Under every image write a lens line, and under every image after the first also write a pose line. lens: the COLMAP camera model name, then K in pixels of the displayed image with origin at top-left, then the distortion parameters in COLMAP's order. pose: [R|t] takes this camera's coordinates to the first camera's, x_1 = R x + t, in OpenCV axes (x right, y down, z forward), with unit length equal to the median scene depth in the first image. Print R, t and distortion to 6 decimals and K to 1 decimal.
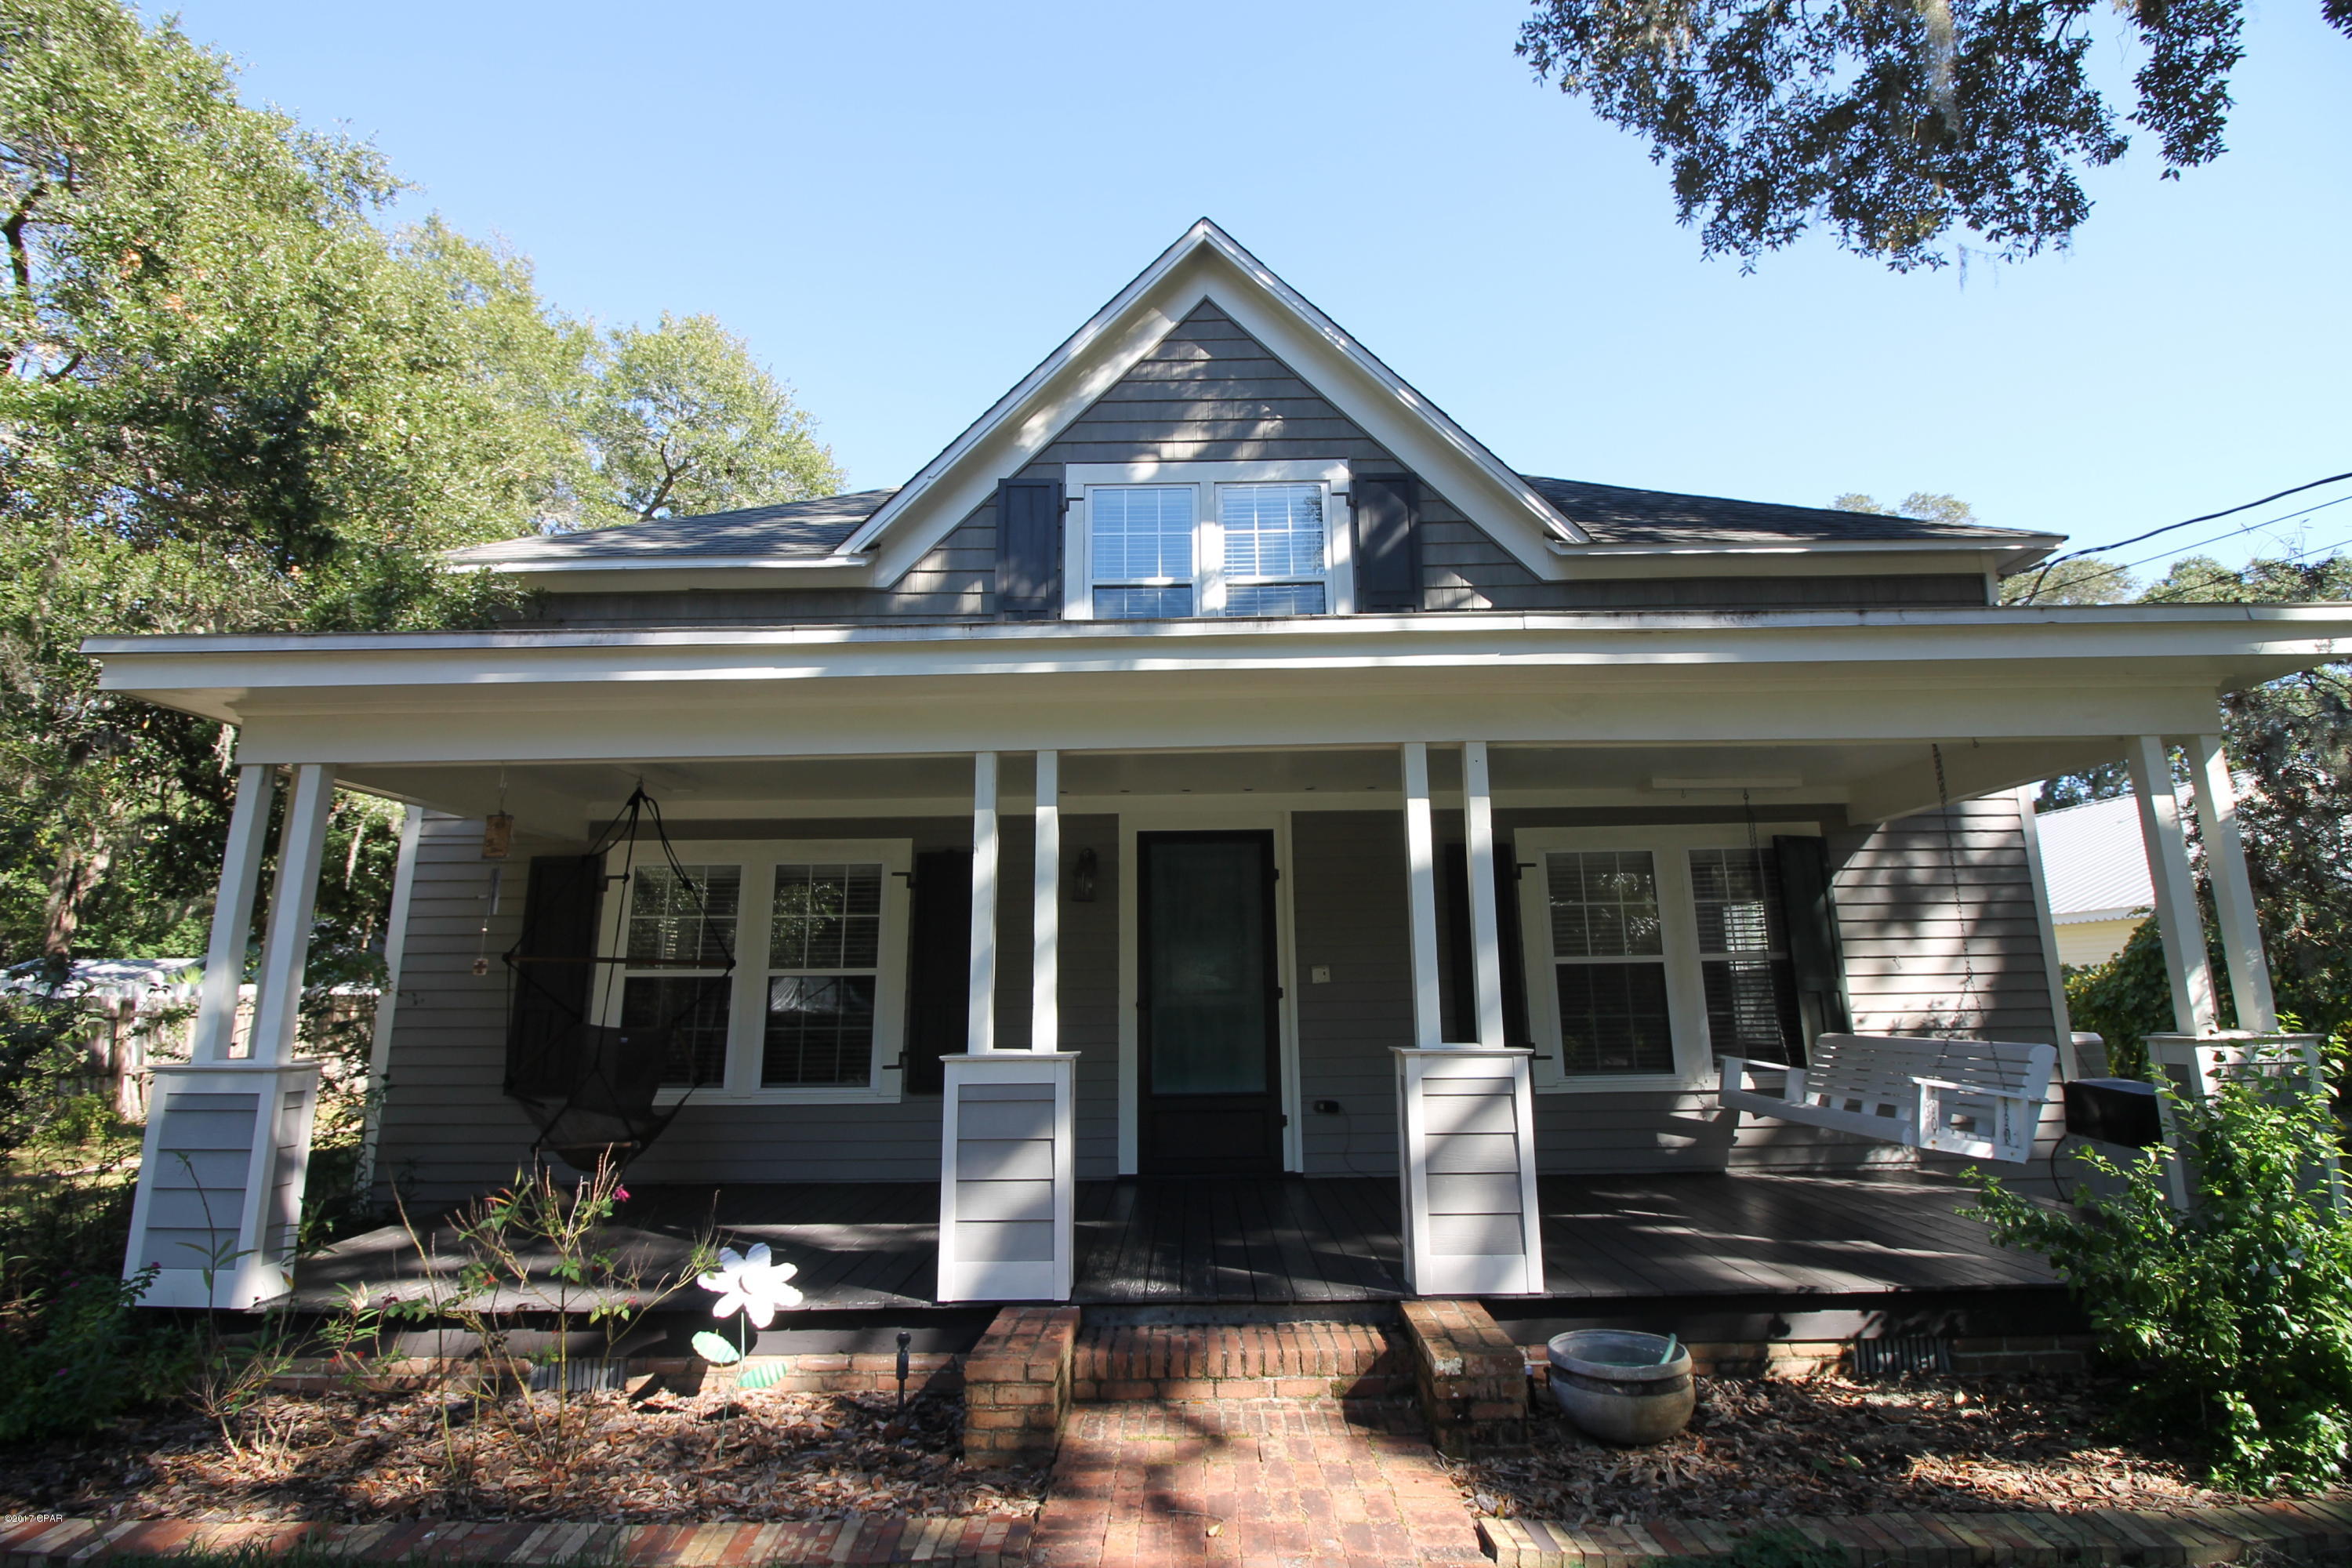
lens RADIAL K [[1108.9, 0, 1187.5], [0, 1108.9, 760.8], [0, 0, 1]] dist [-0.007333, -0.008884]
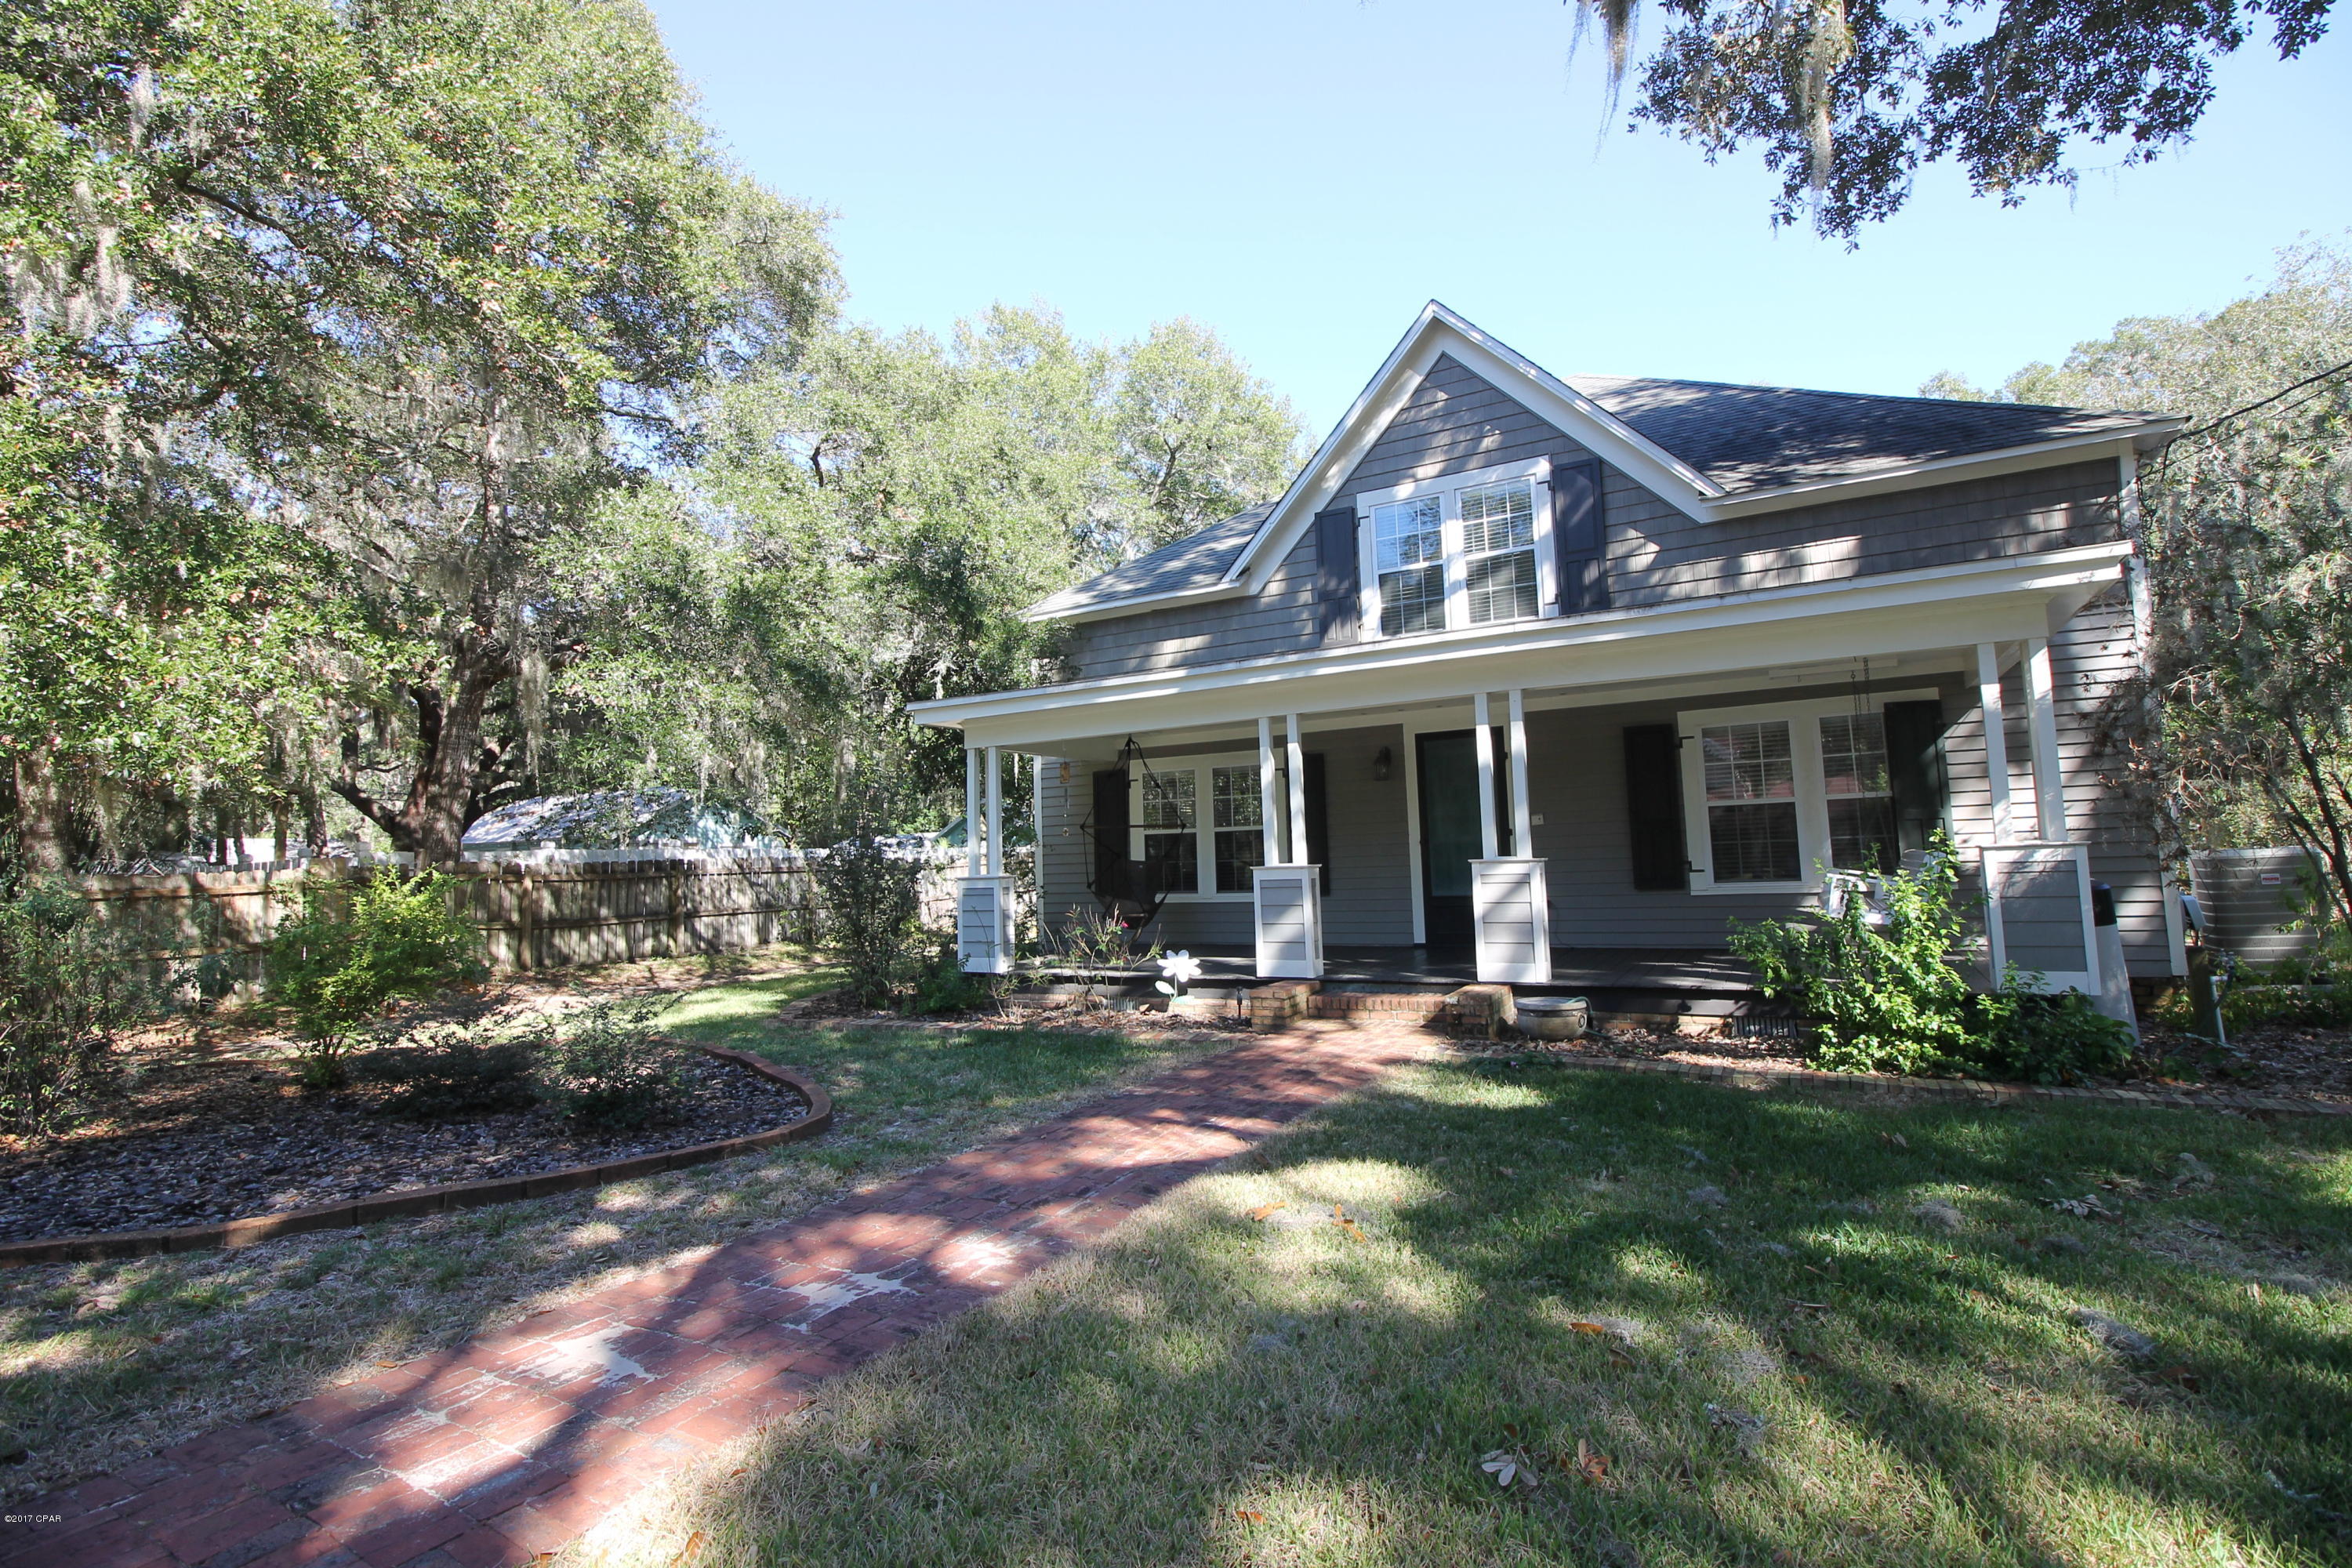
lens RADIAL K [[1108.9, 0, 1169.1], [0, 1108.9, 777.6], [0, 0, 1]] dist [-0.007333, -0.008884]
pose [[0.868777, -0.053880, -0.492263, 0.422987], [0.126205, 0.985329, 0.114886, -0.099478], [0.478851, -0.161936, 0.862831, -0.530521]]
